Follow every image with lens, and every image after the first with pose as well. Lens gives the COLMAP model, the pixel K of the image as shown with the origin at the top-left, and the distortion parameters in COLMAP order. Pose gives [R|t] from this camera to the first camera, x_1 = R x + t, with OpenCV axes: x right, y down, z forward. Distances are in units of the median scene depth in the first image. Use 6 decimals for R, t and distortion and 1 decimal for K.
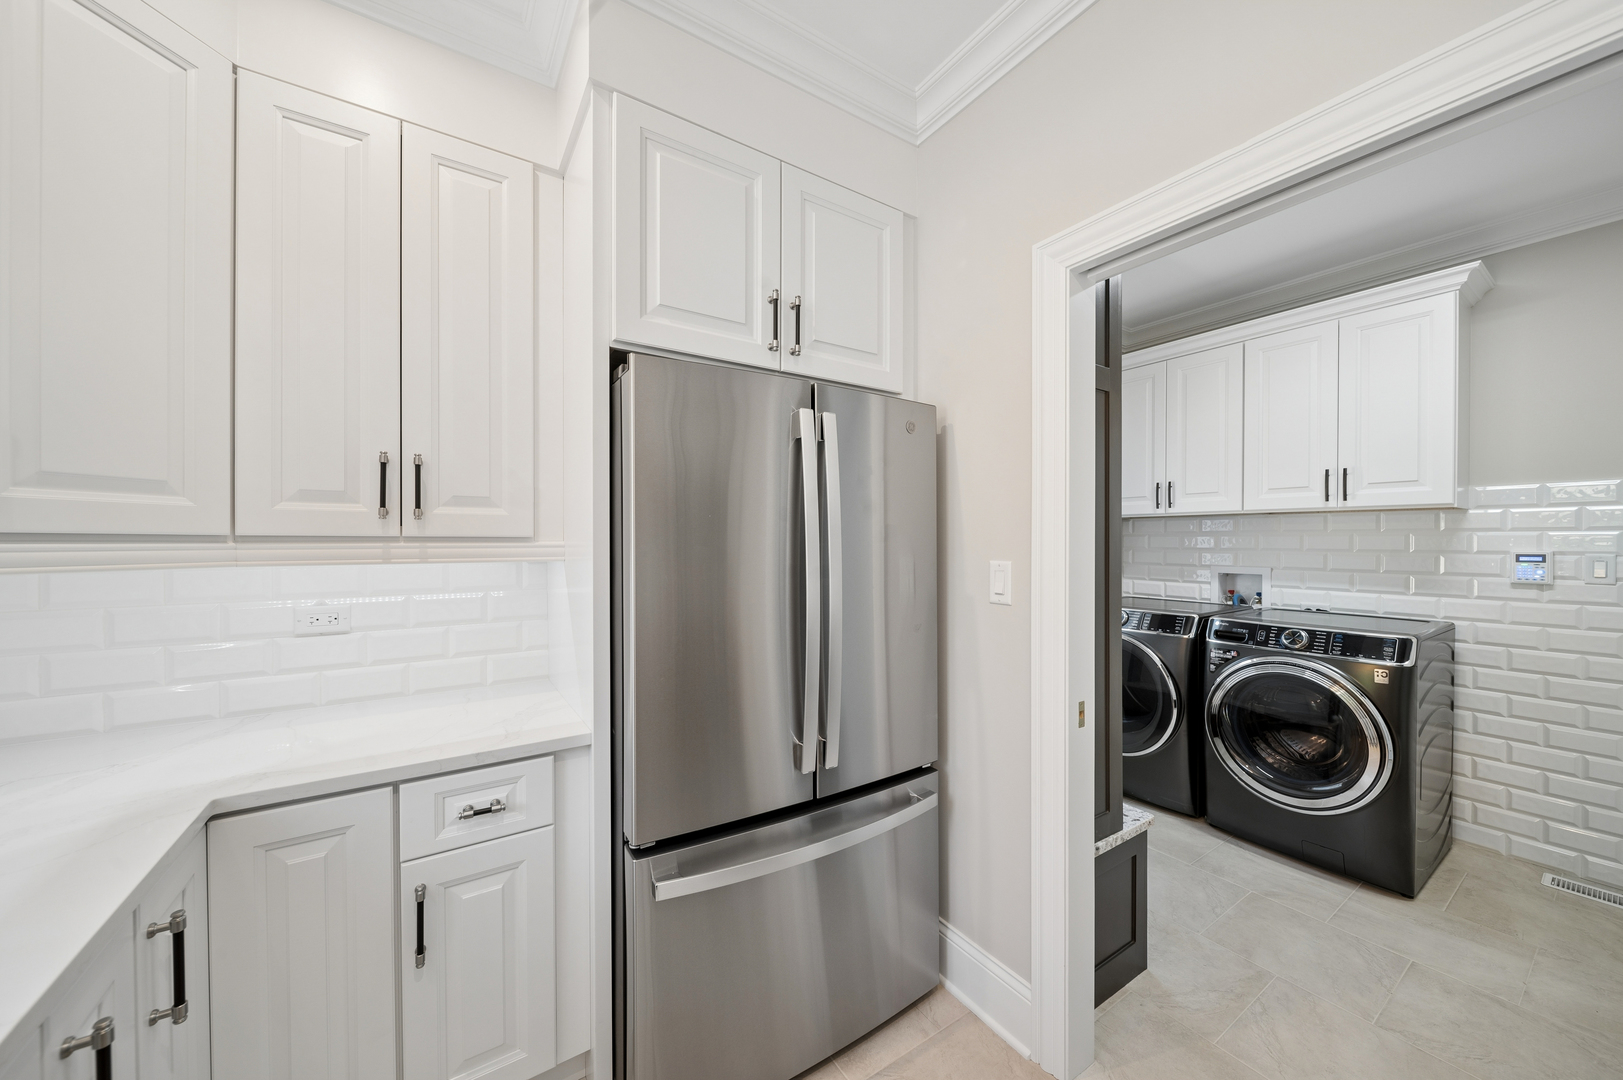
lens RADIAL K [[576.4, 0, 810.5], [0, 576.4, 540.8], [0, 0, 1]] dist [-0.001475, -0.001235]
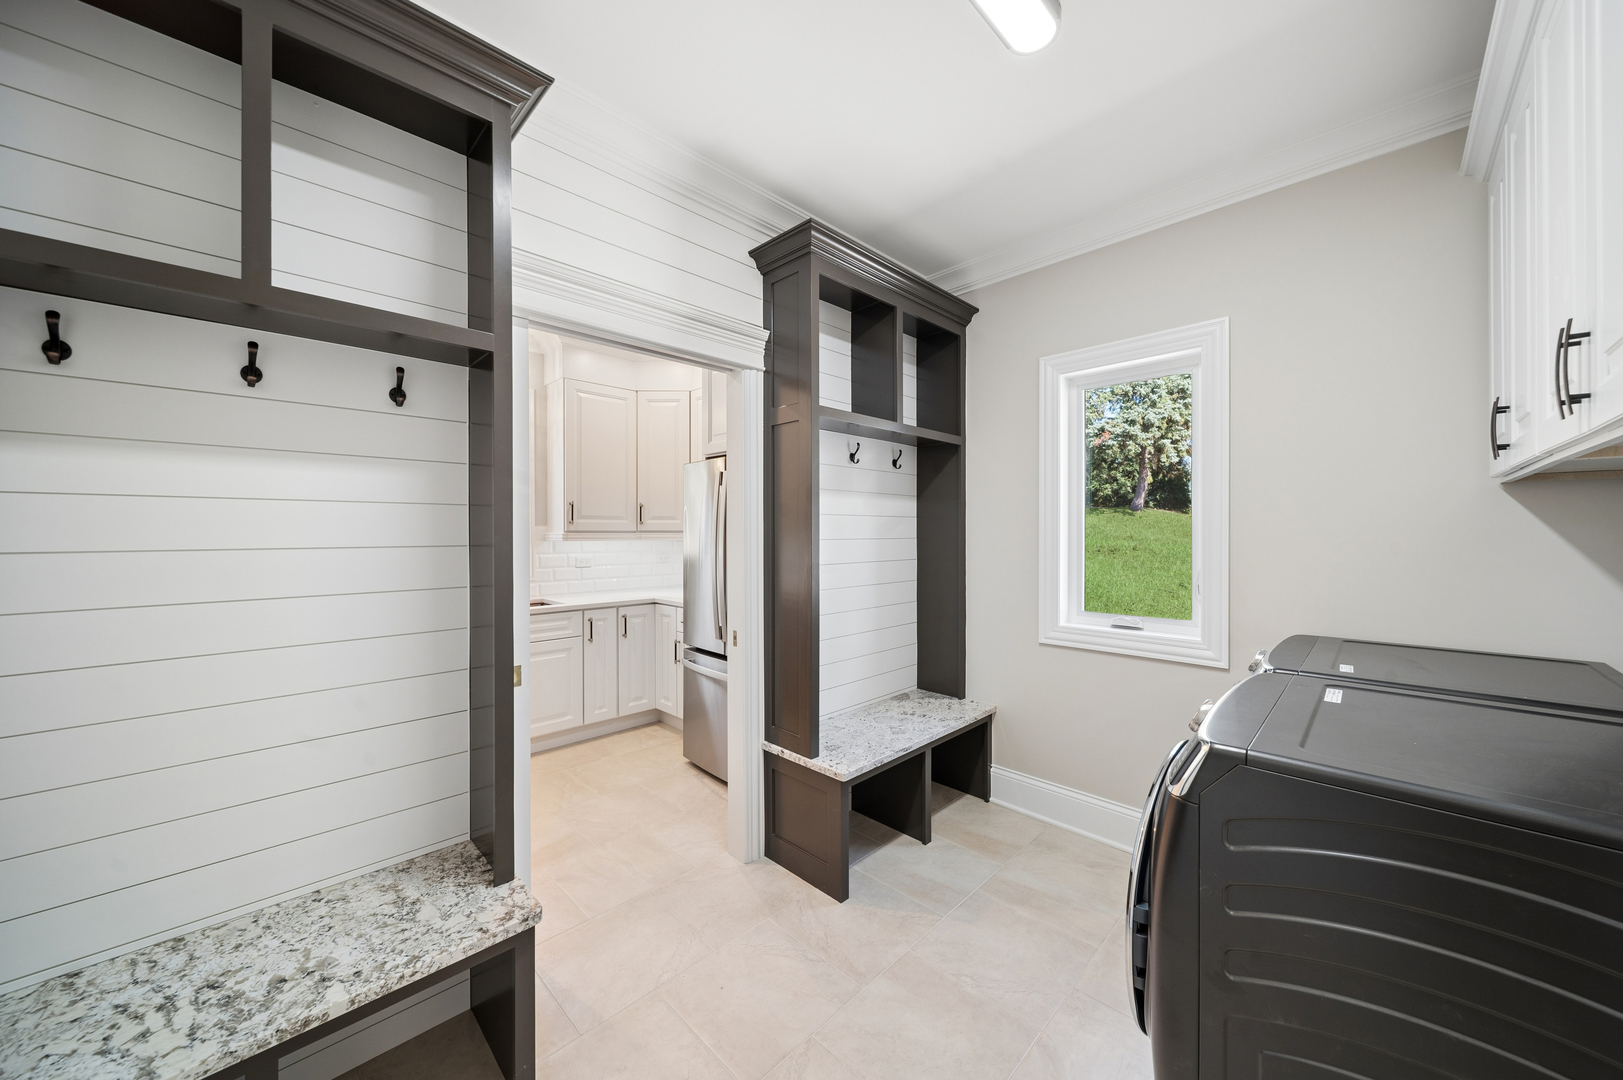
lens RADIAL K [[576.4, 0, 815.0], [0, 576.4, 535.2], [0, 0, 1]] dist [-0.001475, -0.001235]
pose [[0.210299, 0.004379, -0.977627, 2.753480], [0.002495, 0.999984, 0.005016, 0.013901], [0.977634, -0.003494, 0.210285, 1.163946]]
